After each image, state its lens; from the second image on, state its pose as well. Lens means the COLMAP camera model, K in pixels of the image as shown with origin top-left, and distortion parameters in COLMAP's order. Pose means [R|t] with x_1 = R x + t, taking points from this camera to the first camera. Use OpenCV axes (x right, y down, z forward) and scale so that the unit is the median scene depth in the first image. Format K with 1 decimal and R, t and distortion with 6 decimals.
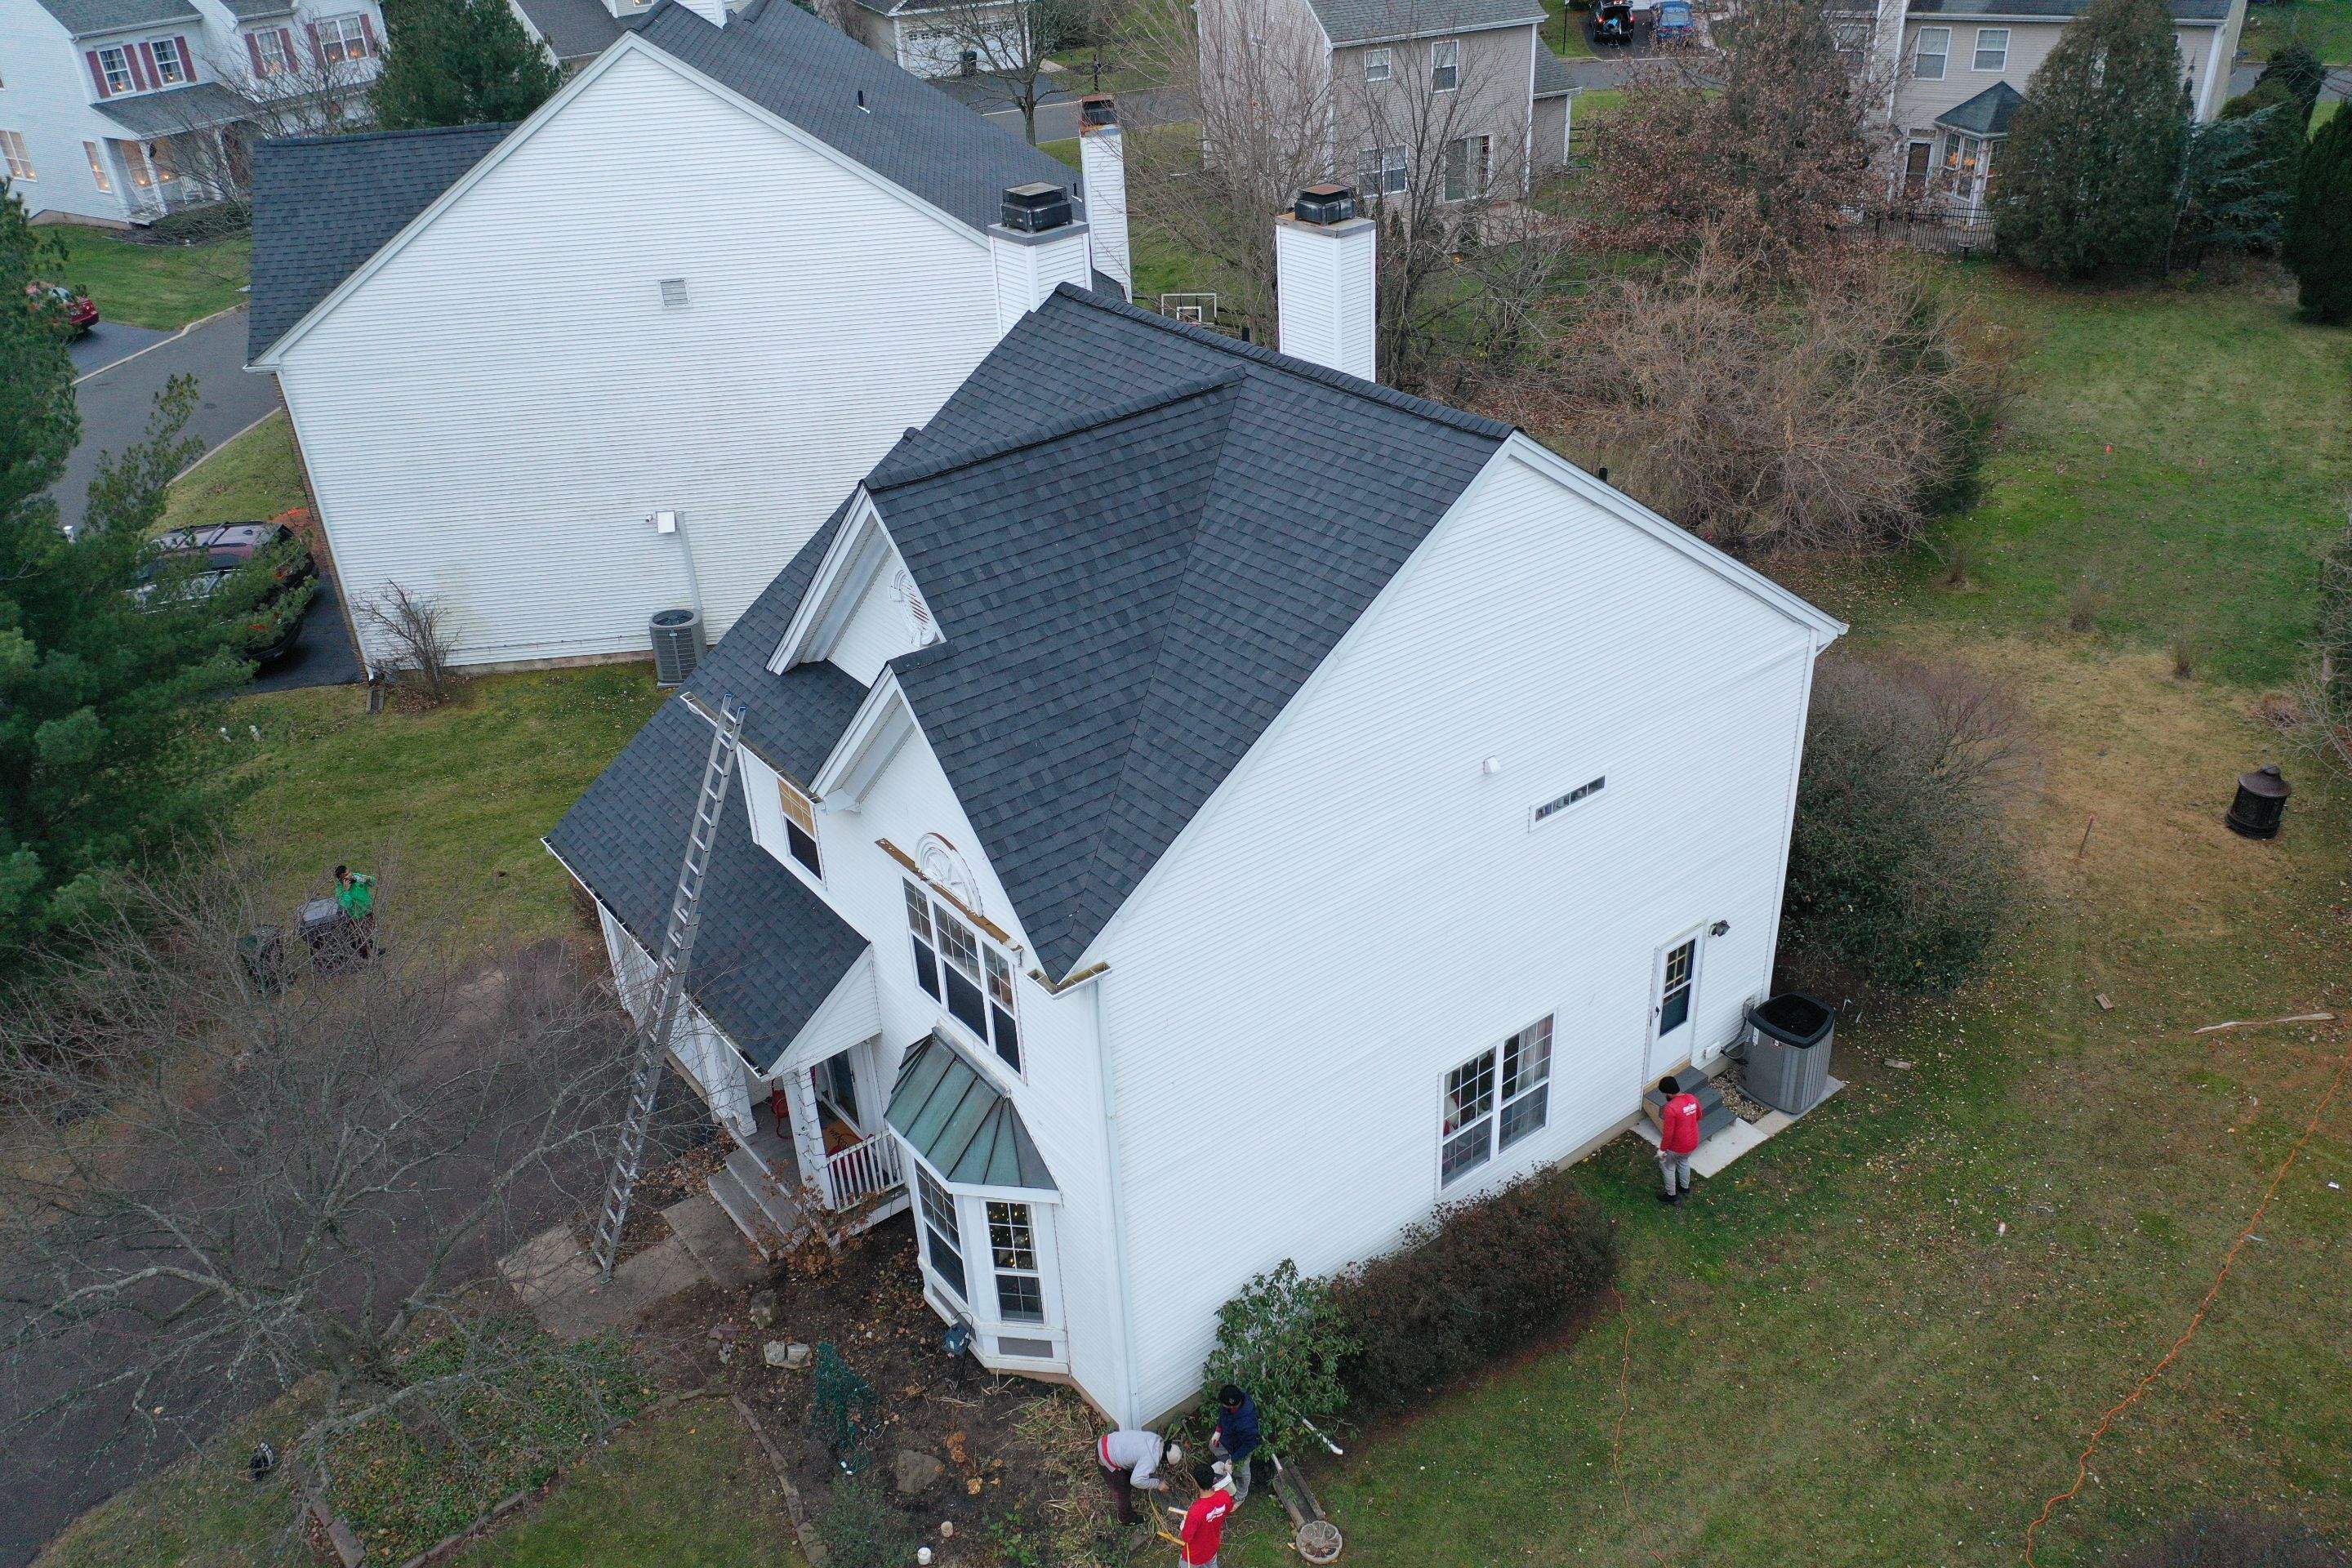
lens RADIAL K [[1865.3, 0, 1176.0], [0, 1865.3, 784.0], [0, 0, 1]] dist [0.011405, 0.003163]
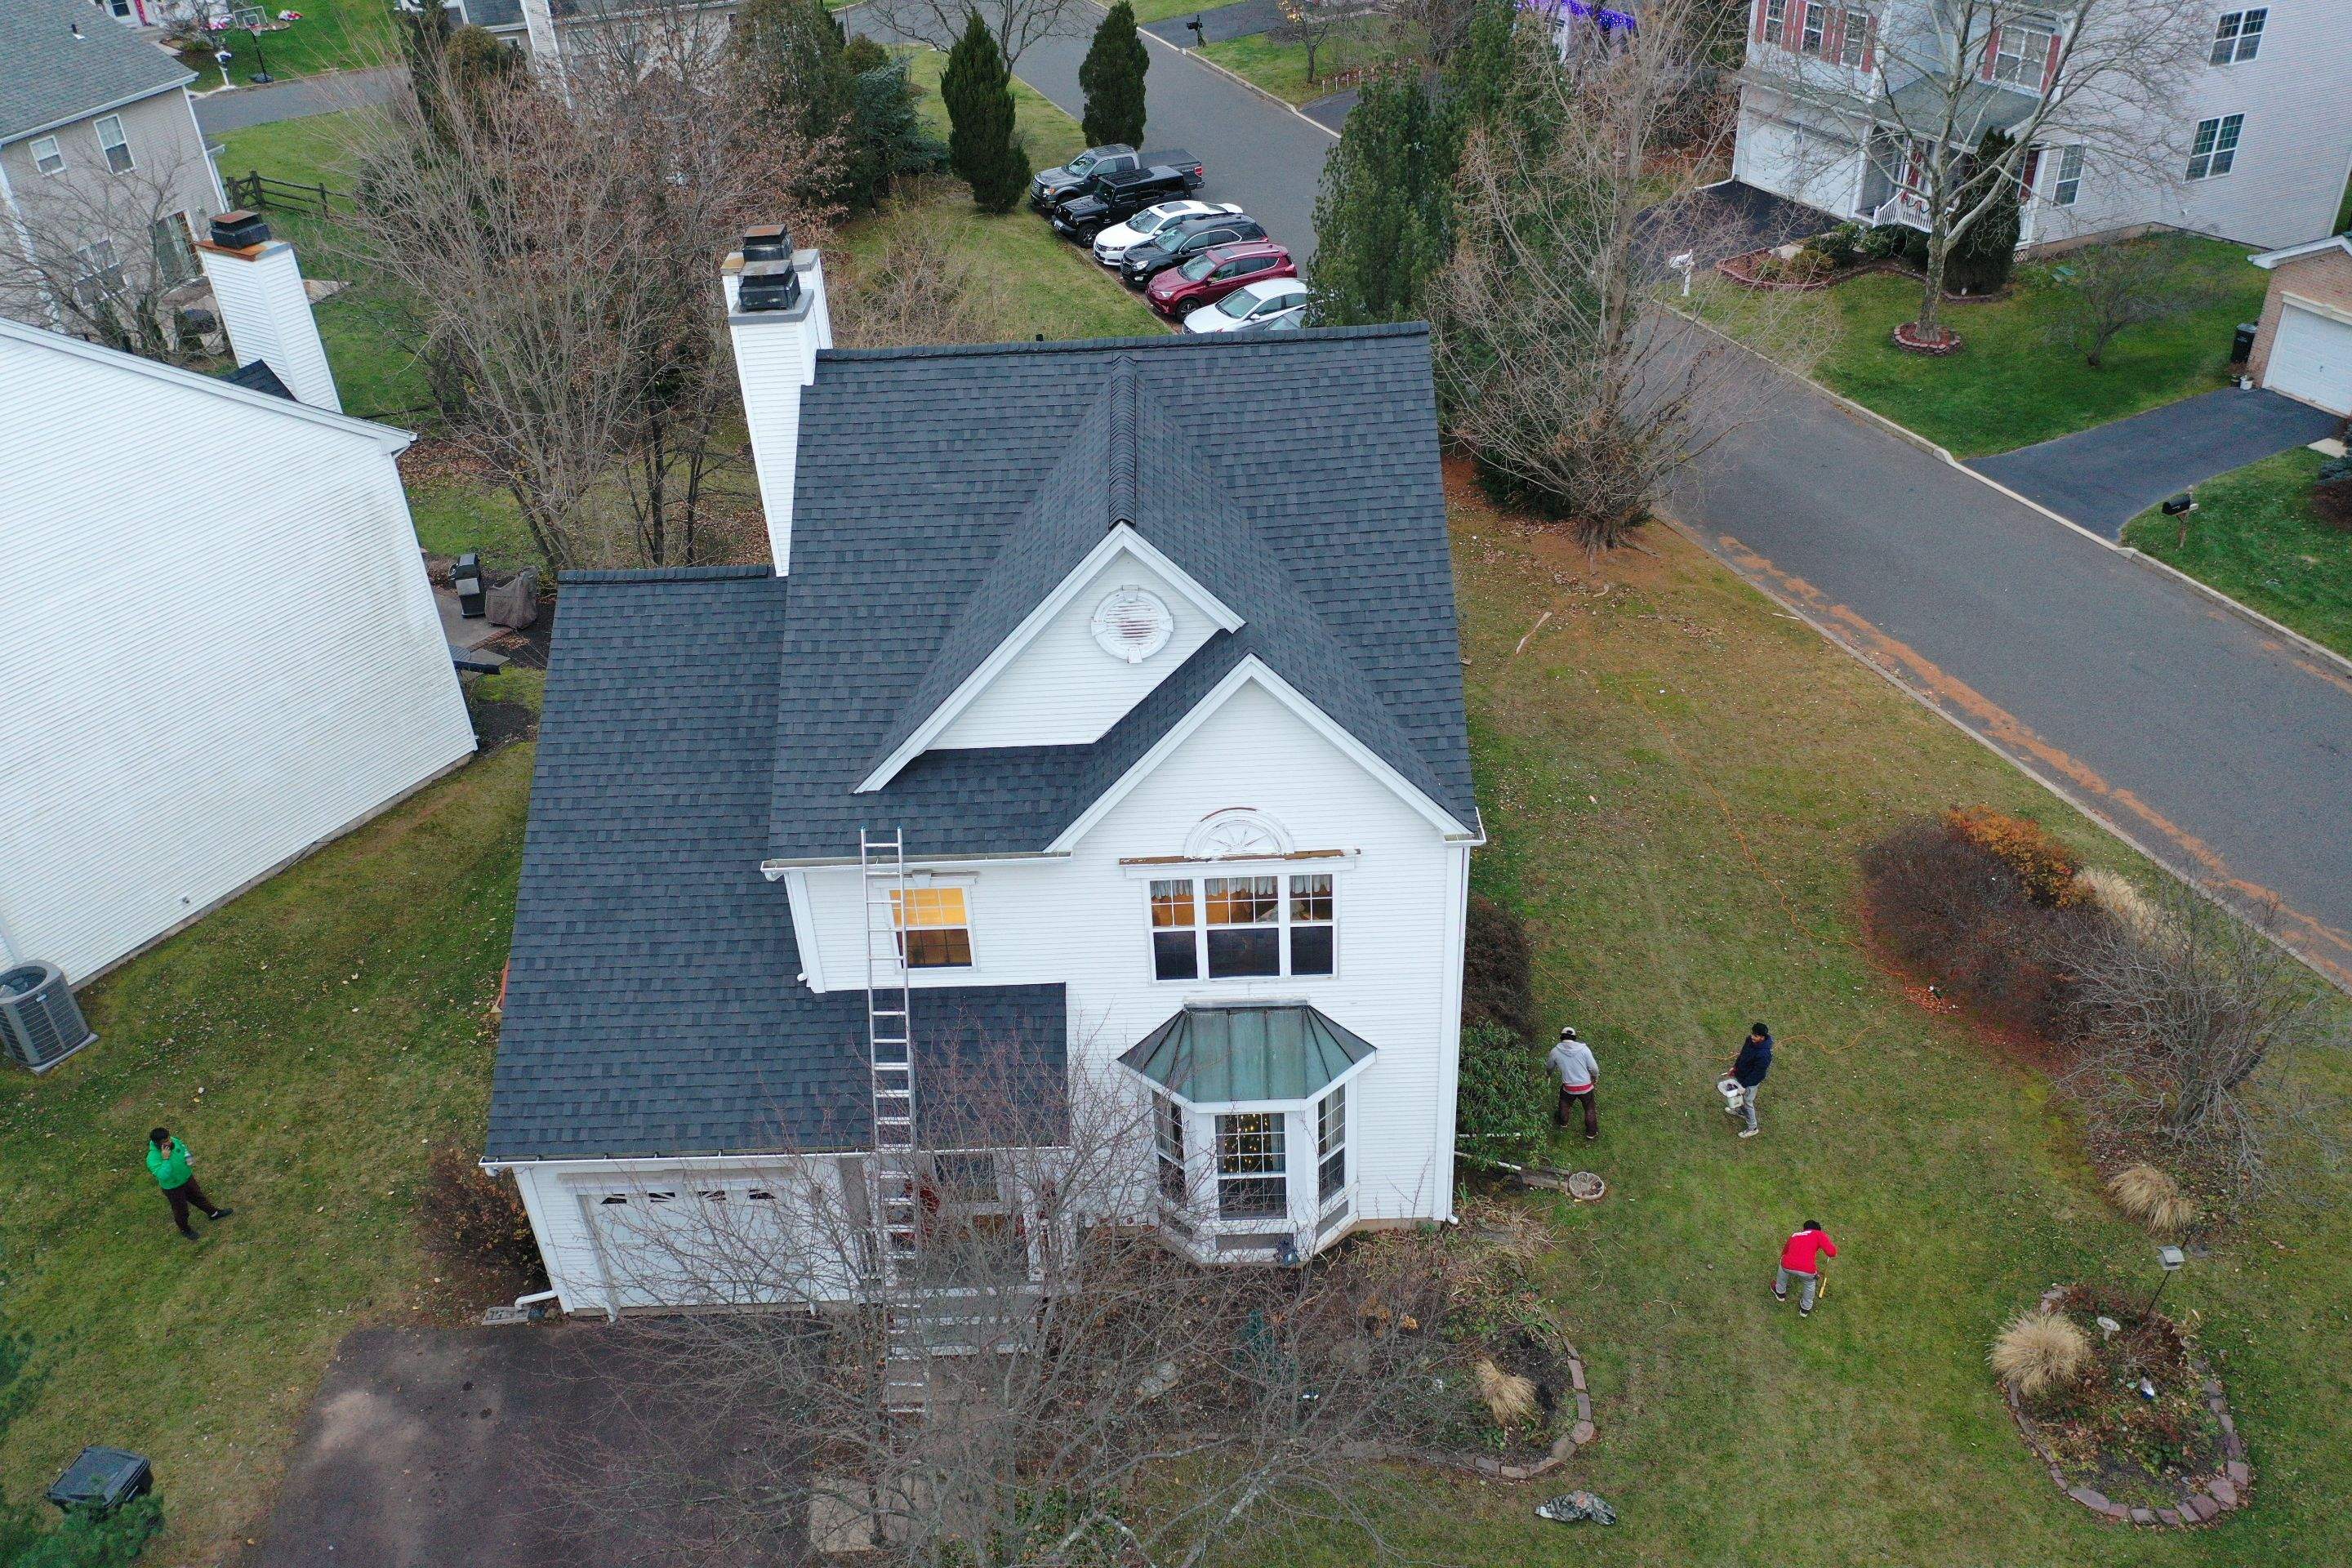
lens RADIAL K [[1865.3, 0, 1176.0], [0, 1865.3, 784.0], [0, 0, 1]] dist [0.011405, 0.003163]
pose [[0.607817, -0.411119, 0.679367, -0.725344], [0.411031, 0.894899, 0.173807, -0.154922], [-0.679420, 0.173598, 0.712918, 0.191809]]
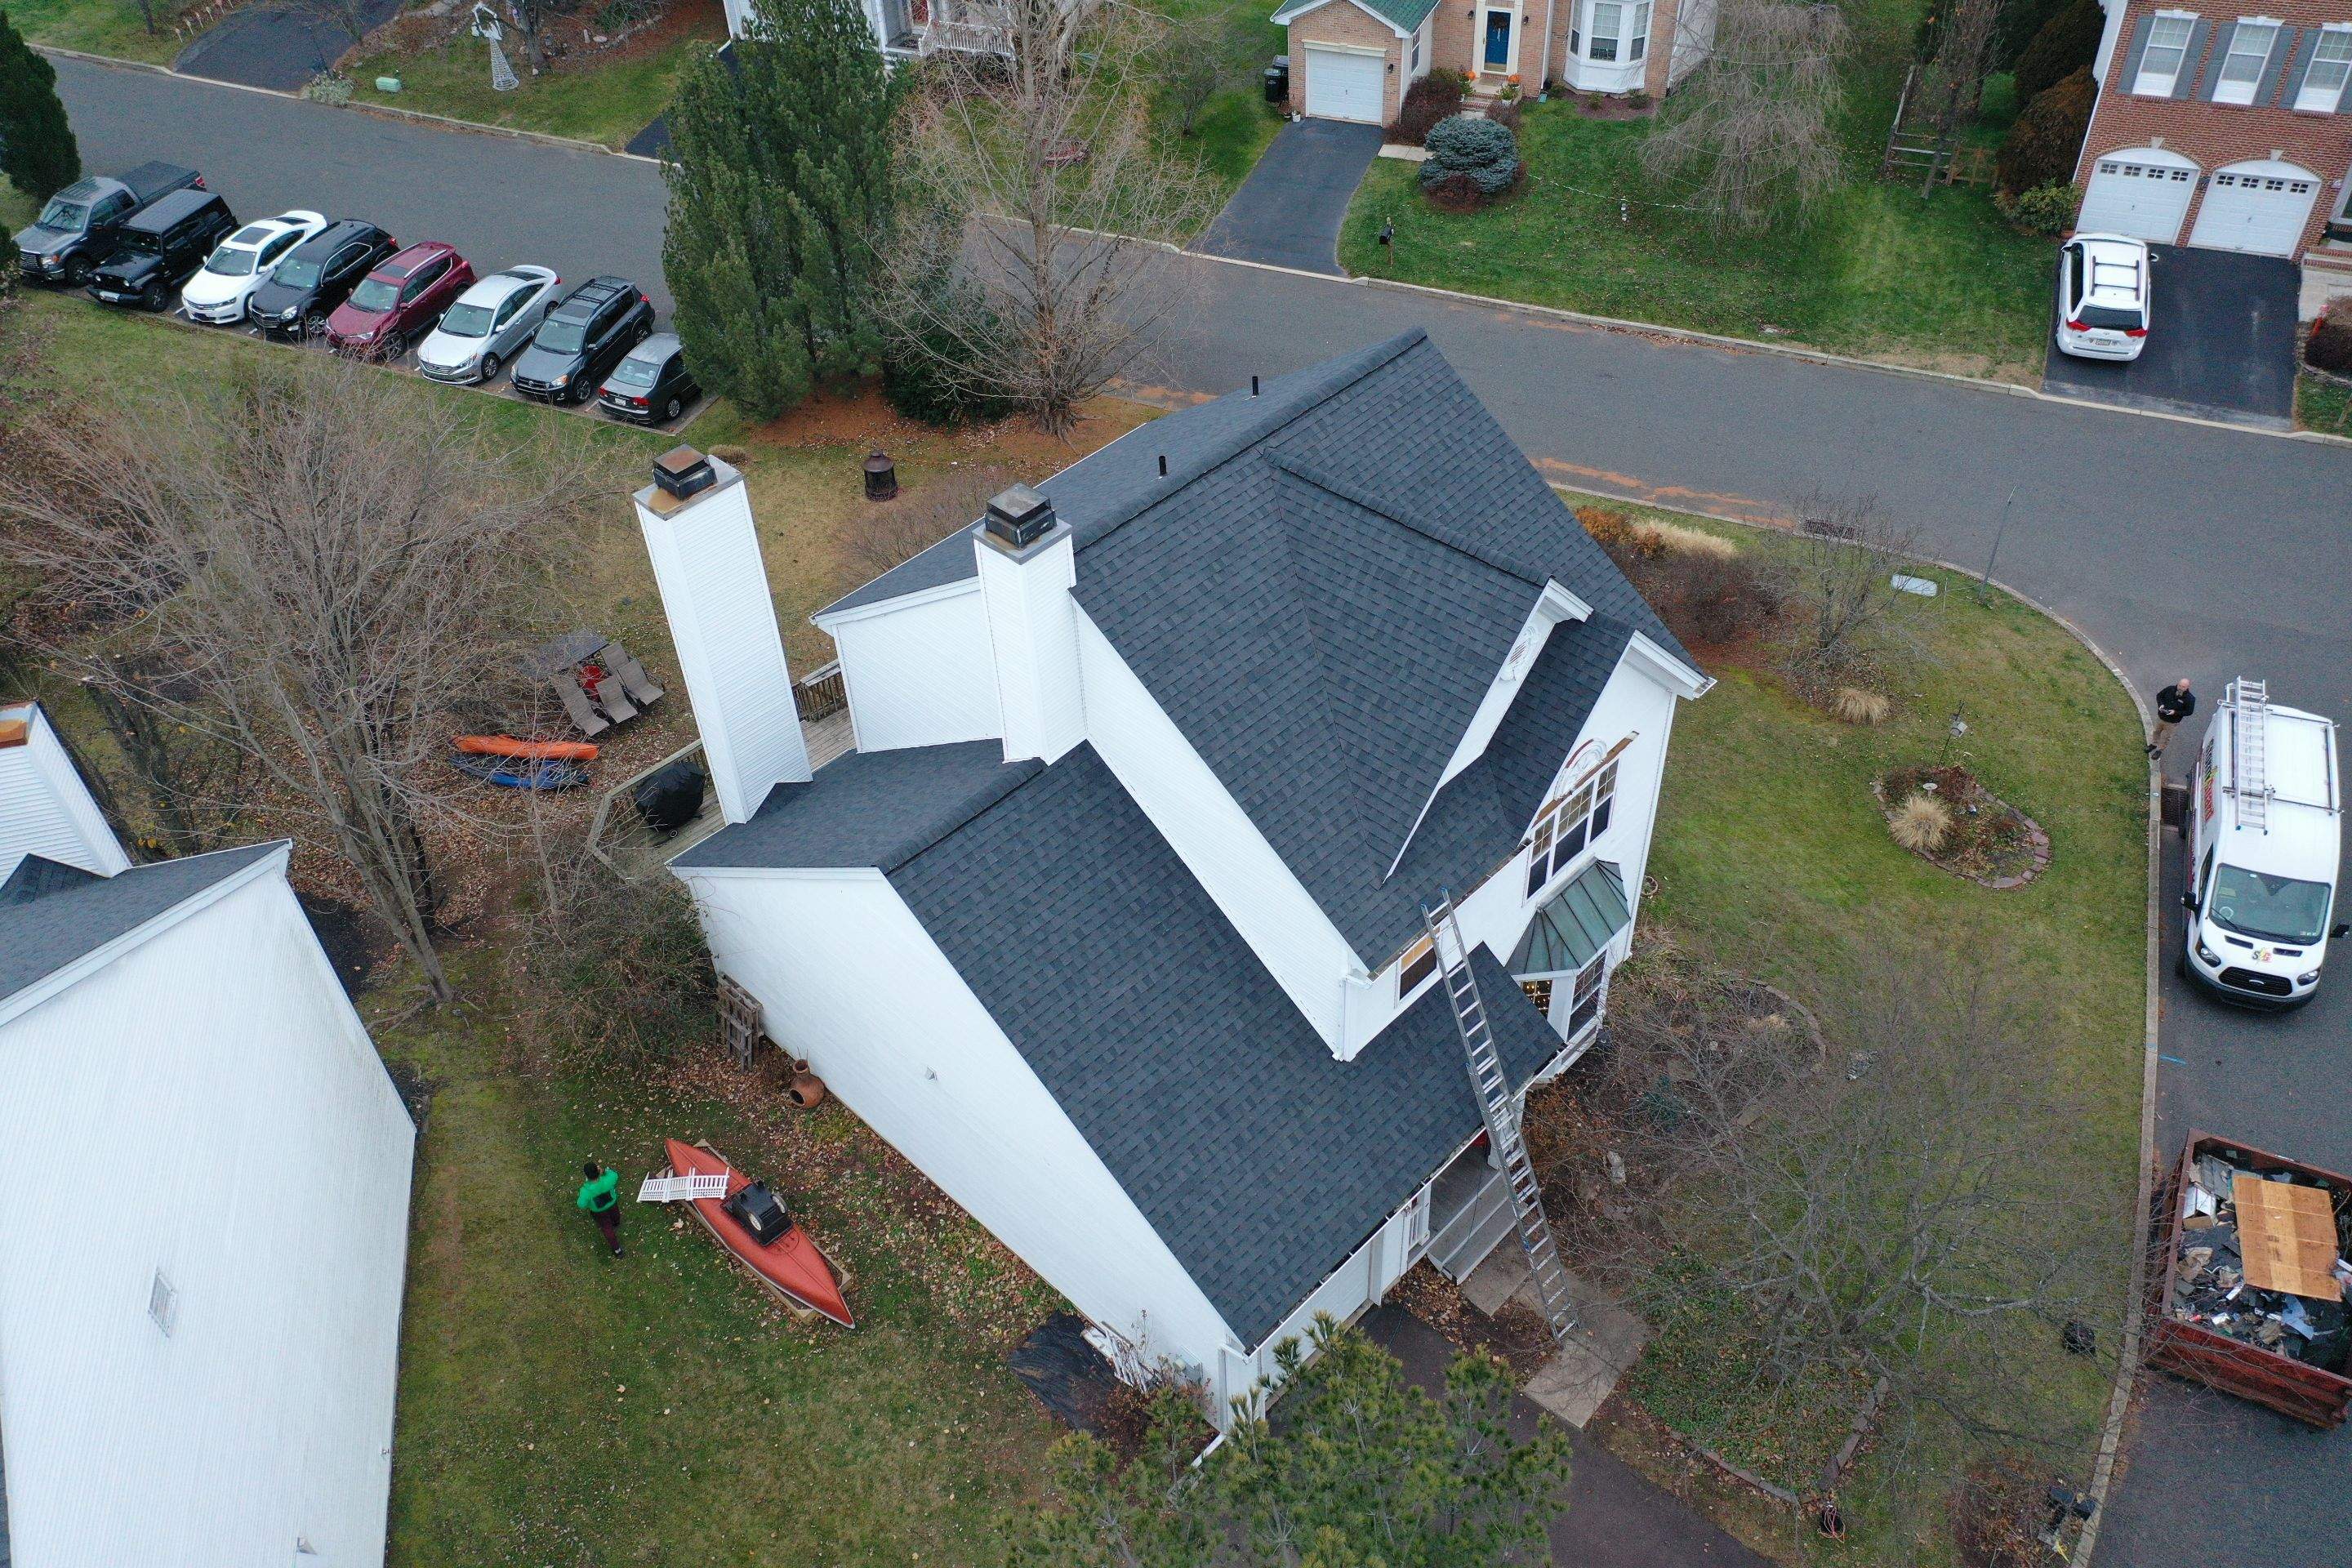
lens RADIAL K [[1865.3, 0, 1176.0], [0, 1865.3, 784.0], [0, 0, 1]] dist [0.011405, 0.003163]
pose [[-0.153098, -0.625360, 0.765171, -0.953691], [0.532354, 0.600151, 0.597007, -0.771262], [-0.832562, 0.498743, 0.241031, 0.748167]]
